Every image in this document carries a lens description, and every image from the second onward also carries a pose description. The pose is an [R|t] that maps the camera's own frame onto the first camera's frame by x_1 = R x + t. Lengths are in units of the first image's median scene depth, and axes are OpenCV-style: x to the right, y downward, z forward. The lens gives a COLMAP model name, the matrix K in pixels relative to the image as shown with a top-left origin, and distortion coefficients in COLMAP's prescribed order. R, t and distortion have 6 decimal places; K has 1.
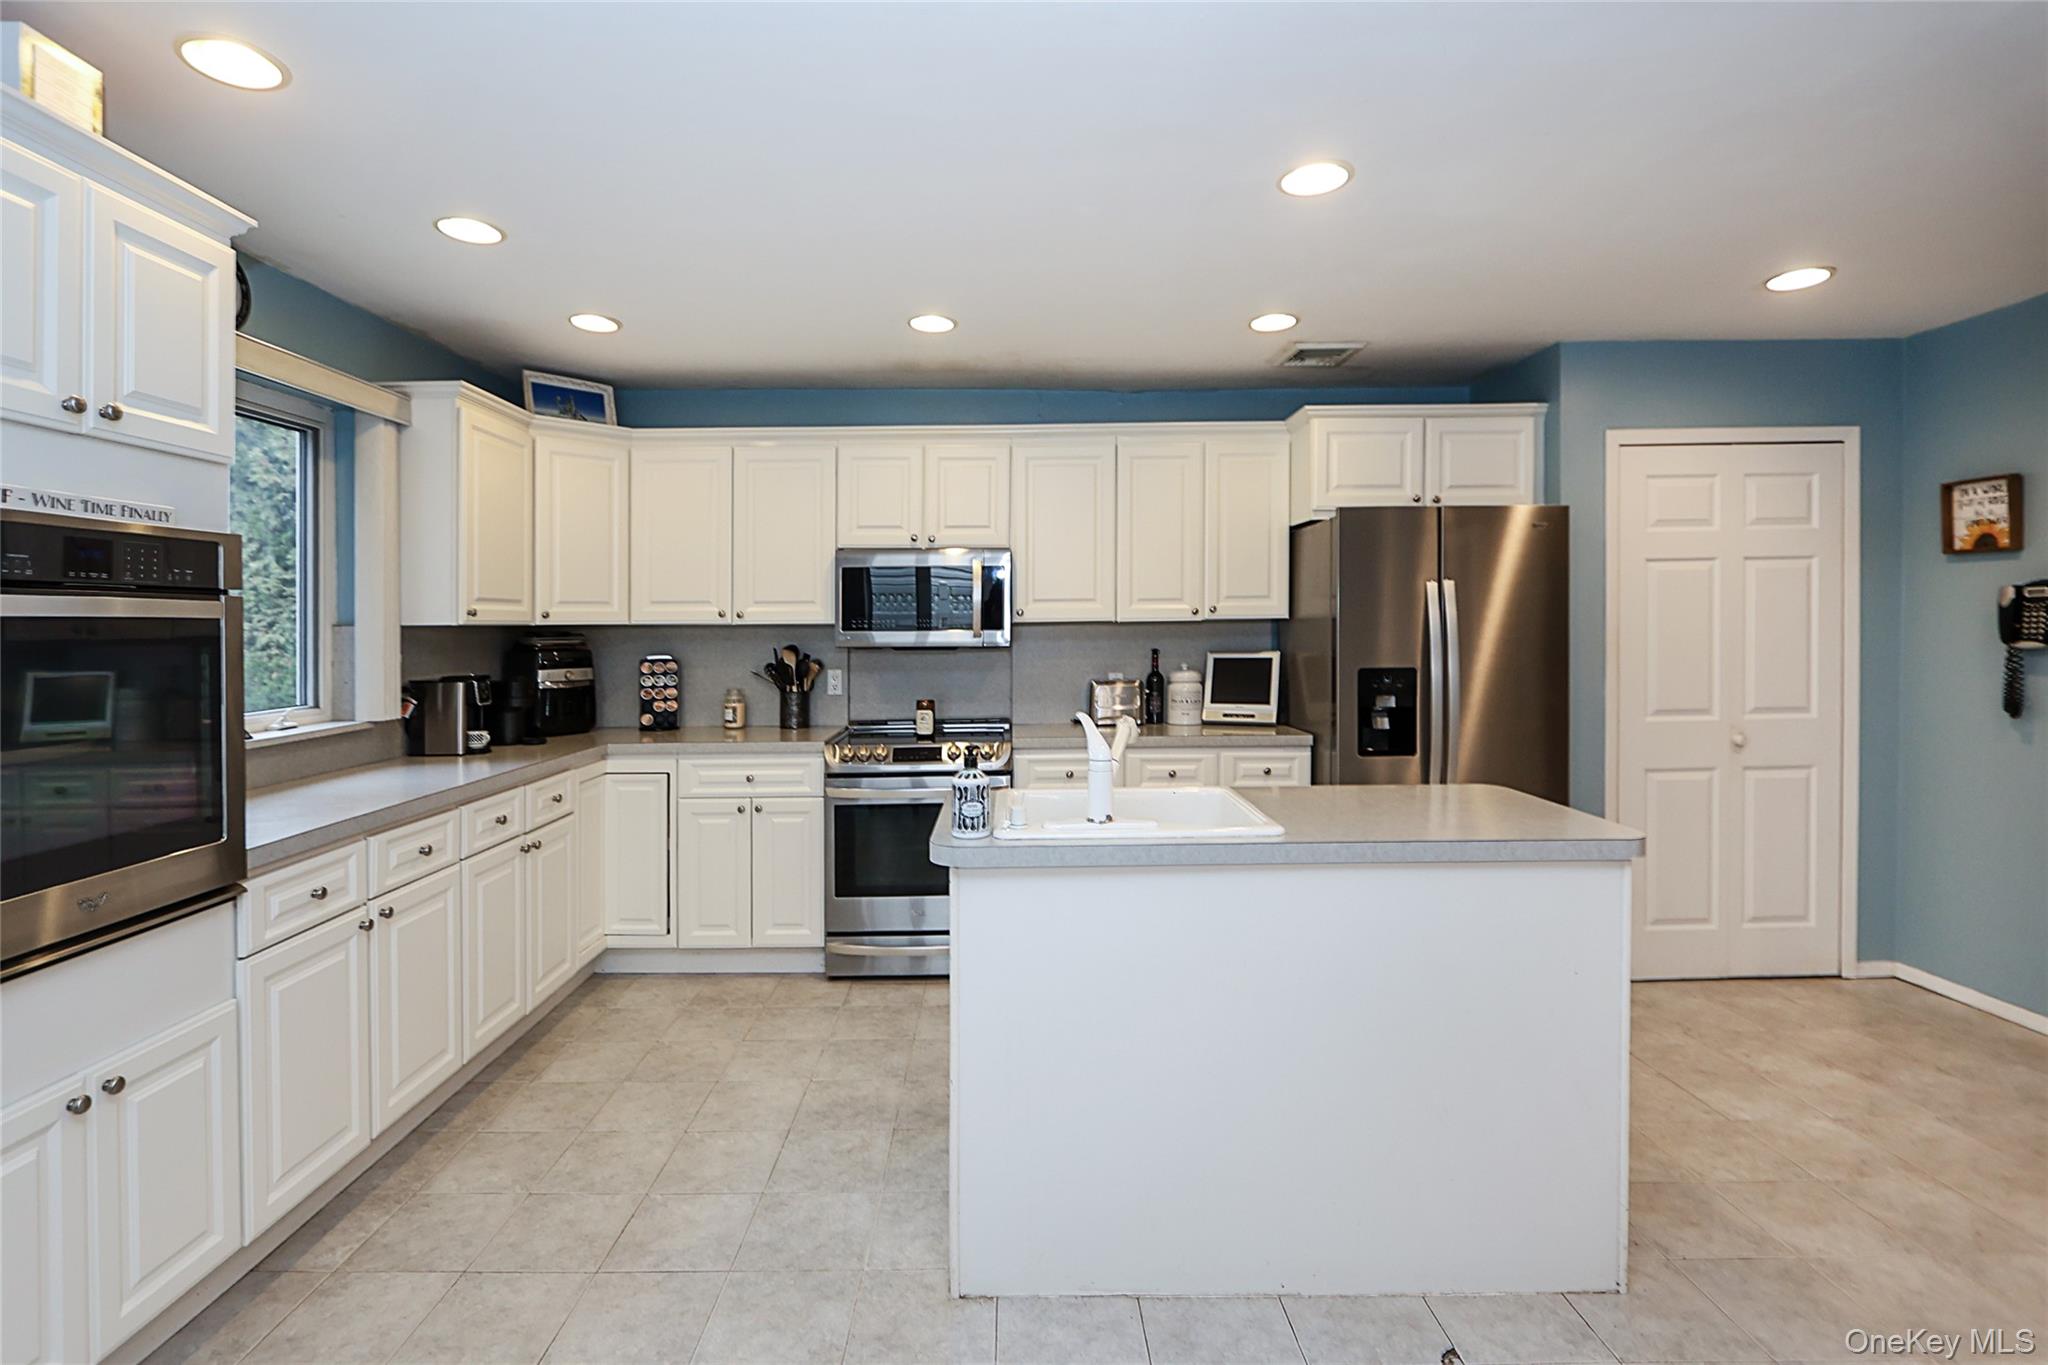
lens RADIAL K [[987.8, 0, 1012.5], [0, 987.8, 632.0], [0, 0, 1]] dist [0.002183, 0.001848]
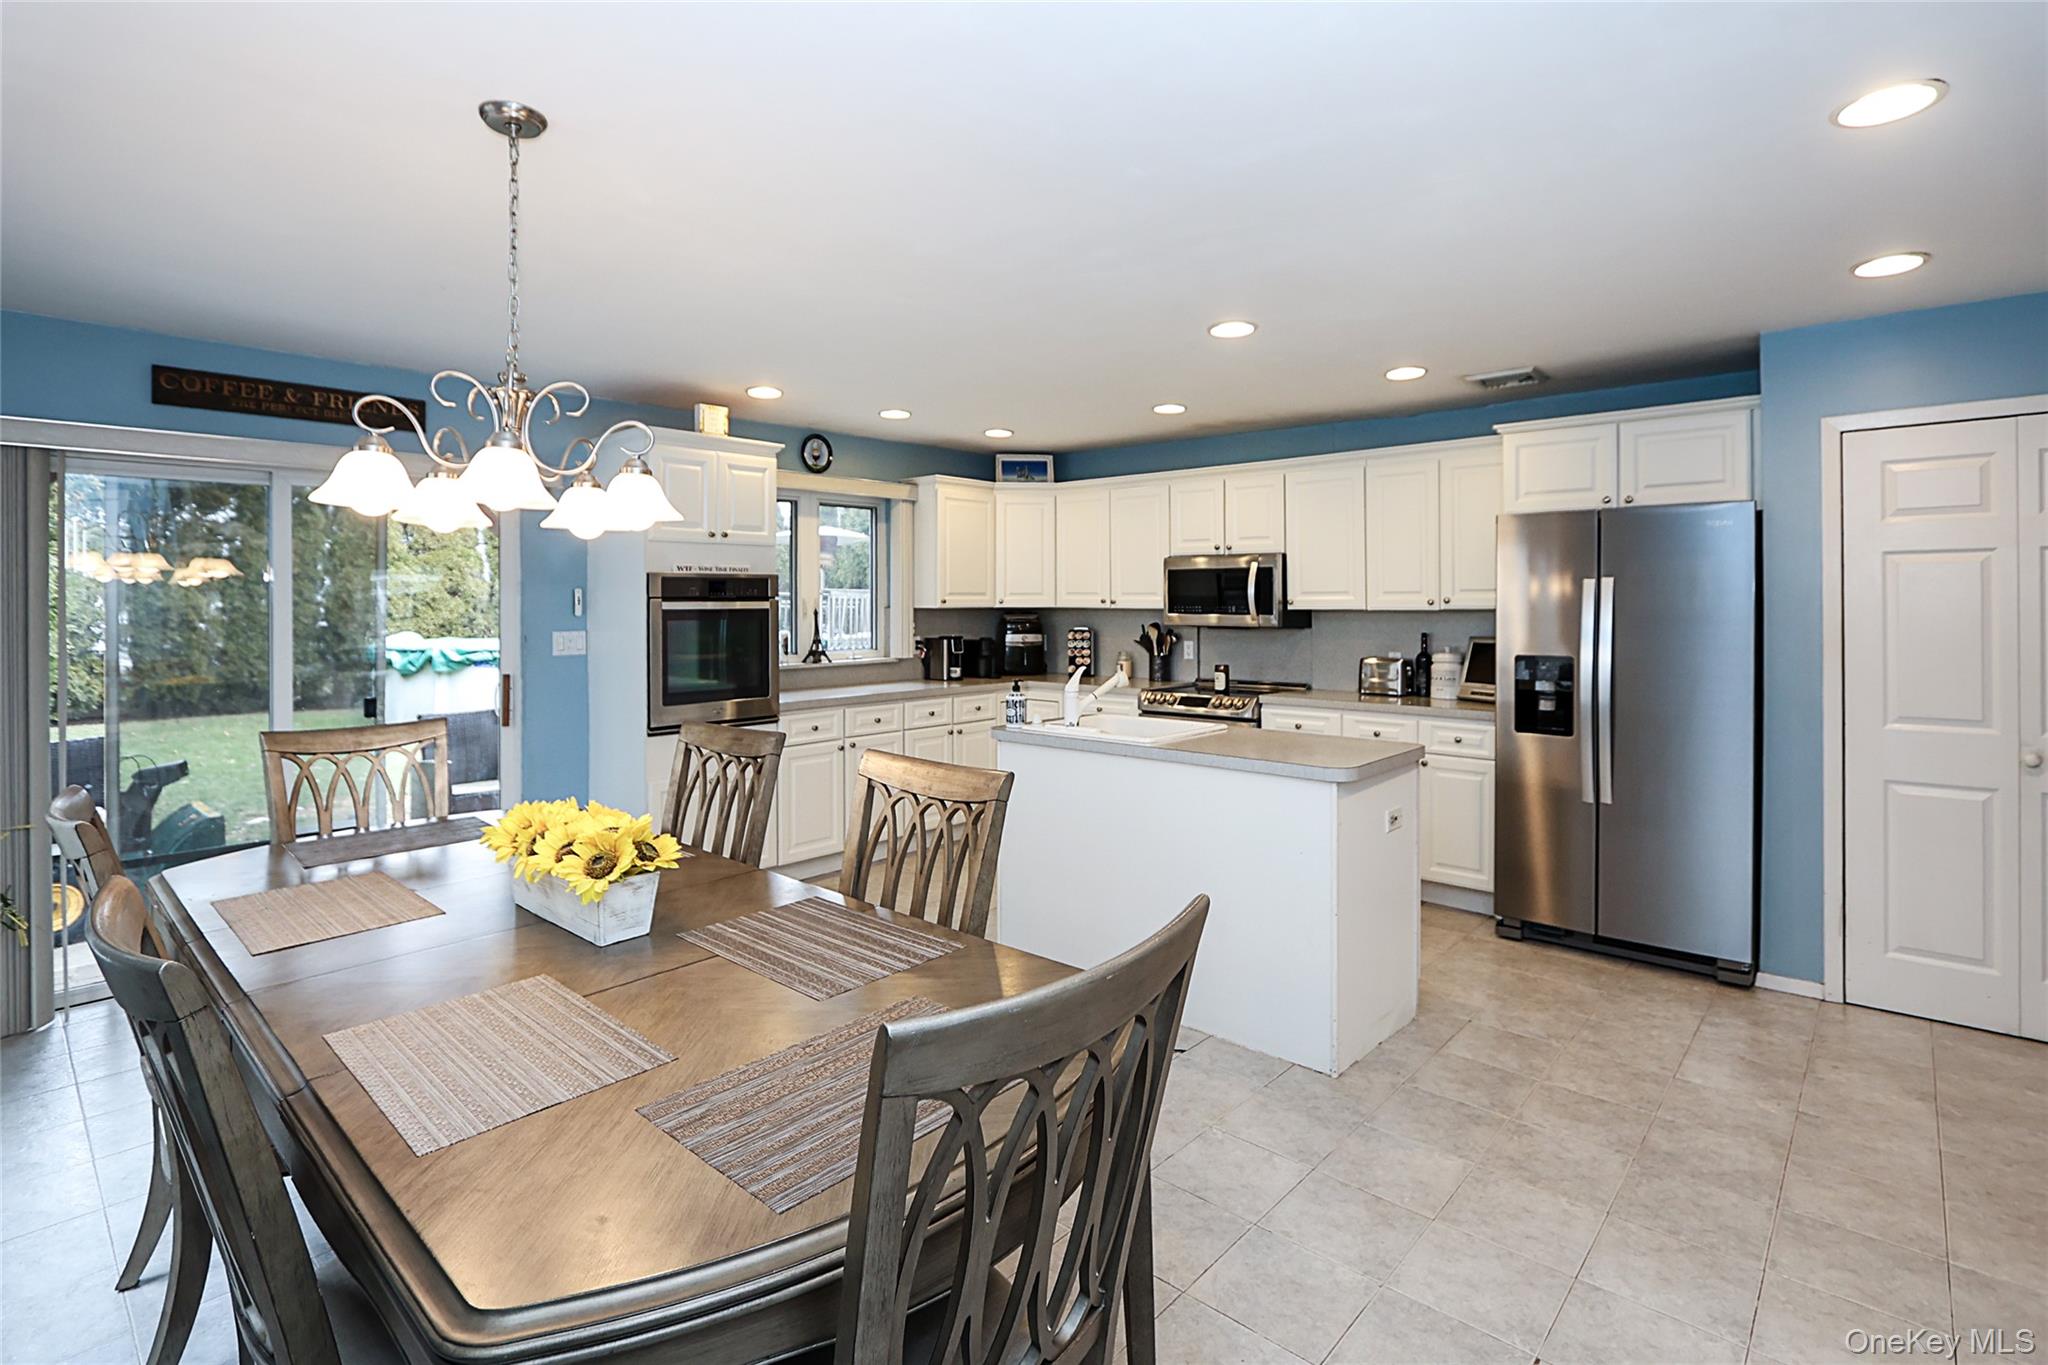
lens RADIAL K [[987.8, 0, 1063.4], [0, 987.8, 609.1], [0, 0, 1]] dist [0.002183, 0.001848]
pose [[0.767657, 0.014405, -0.640699, 0.656148], [-0.010445, 0.999896, 0.009966, -0.021889], [0.640776, -0.000958, 0.767728, -0.209525]]
